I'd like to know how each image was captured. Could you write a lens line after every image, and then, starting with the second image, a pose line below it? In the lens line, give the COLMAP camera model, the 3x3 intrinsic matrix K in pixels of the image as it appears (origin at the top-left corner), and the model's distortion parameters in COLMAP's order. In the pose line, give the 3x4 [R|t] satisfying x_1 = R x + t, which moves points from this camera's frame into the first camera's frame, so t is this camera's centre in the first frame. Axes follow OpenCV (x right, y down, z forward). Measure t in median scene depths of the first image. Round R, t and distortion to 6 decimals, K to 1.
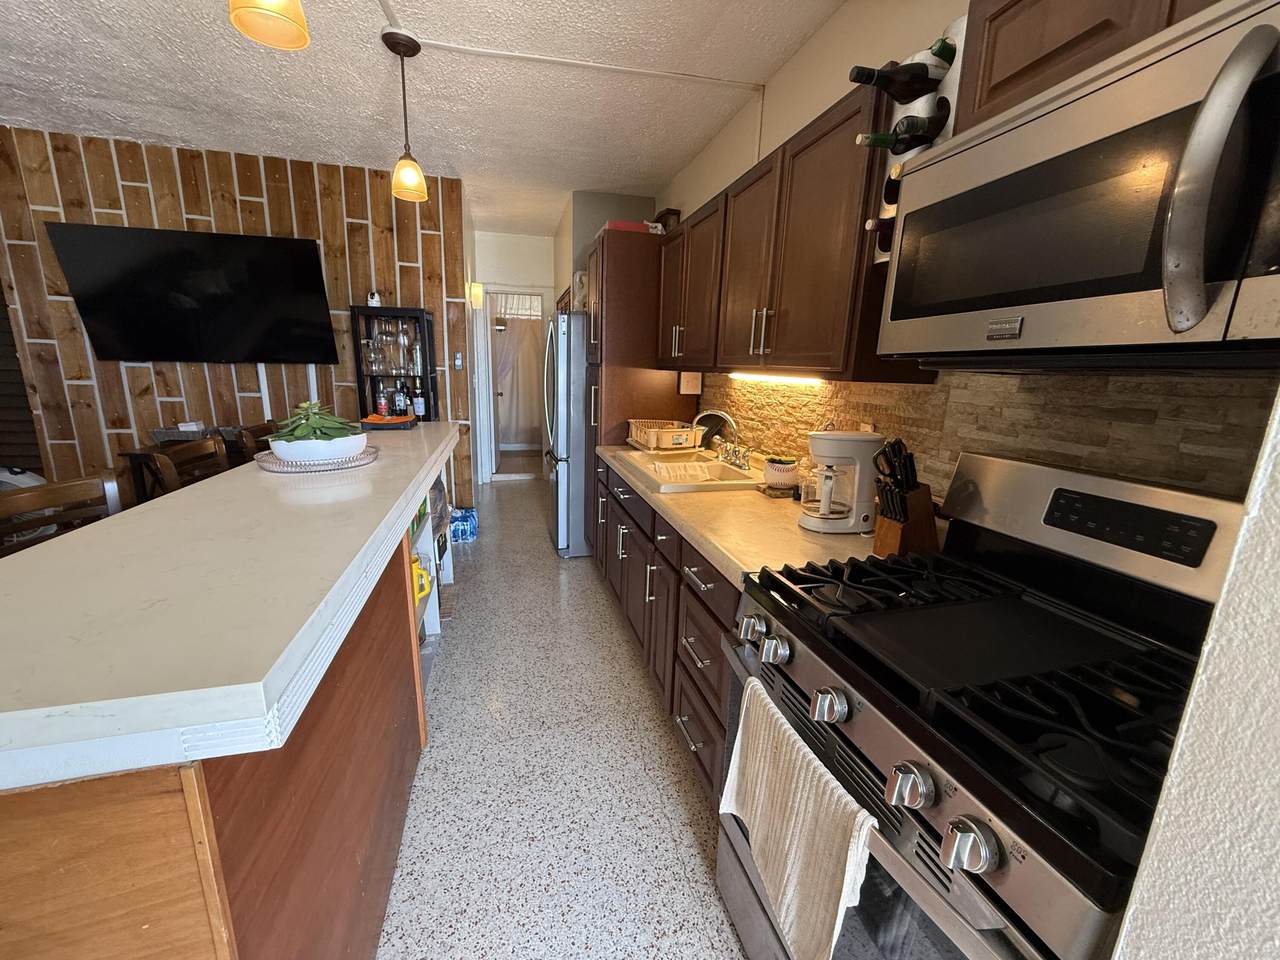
lens RADIAL K [[513.5, 0, 634.7], [0, 513.5, 482.8], [0, 0, 1]] dist [-0.001951, 0.000790]
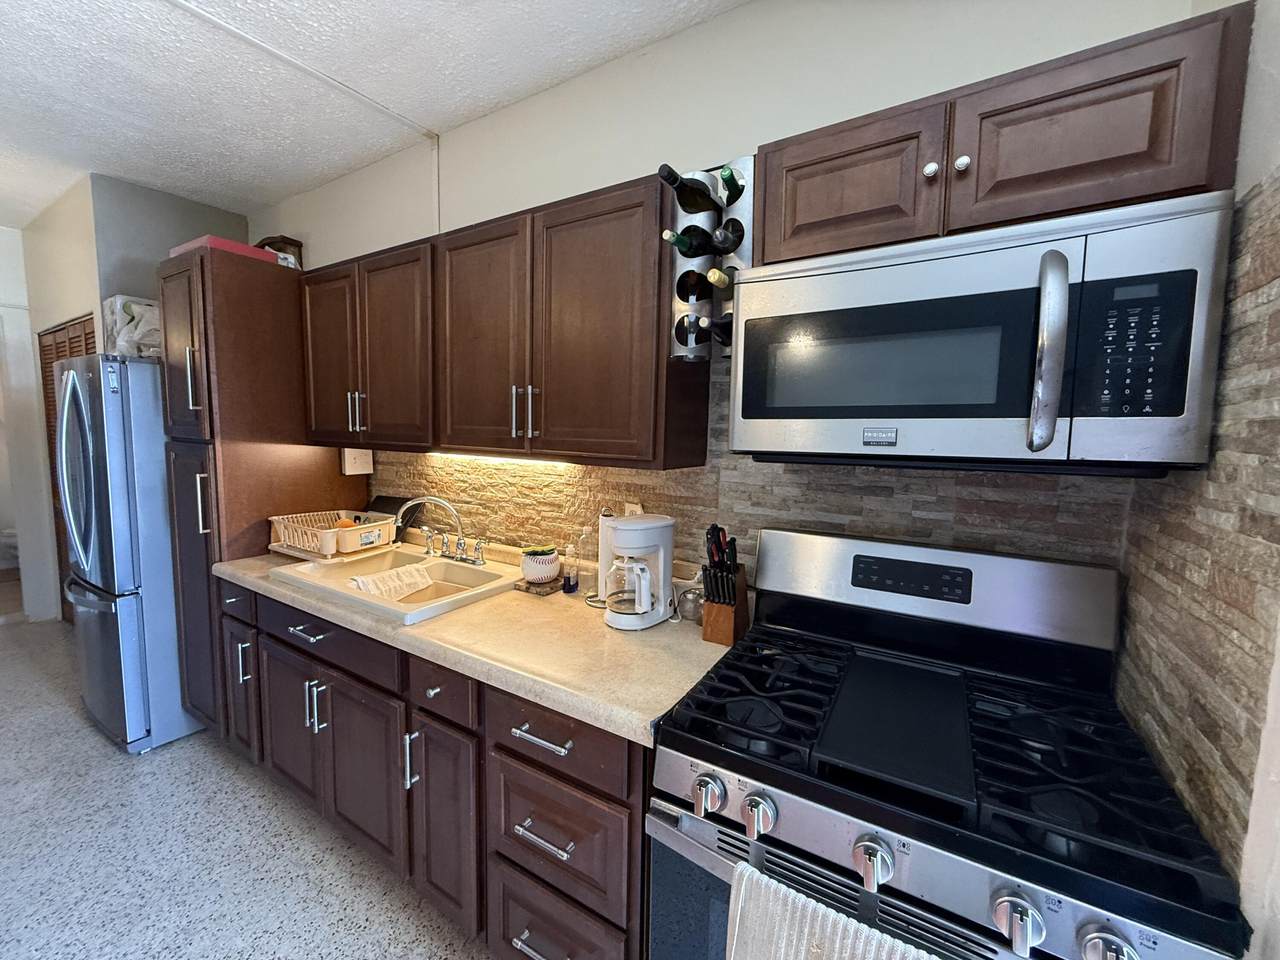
lens RADIAL K [[513.5, 0, 638.5], [0, 513.5, 479.9], [0, 0, 1]] dist [-0.001951, 0.000790]
pose [[0.718909, -0.081331, 0.690330, -0.196508], [0.154018, 0.987083, -0.044102, -0.100278], [-0.677826, 0.138029, 0.722149, 0.232370]]
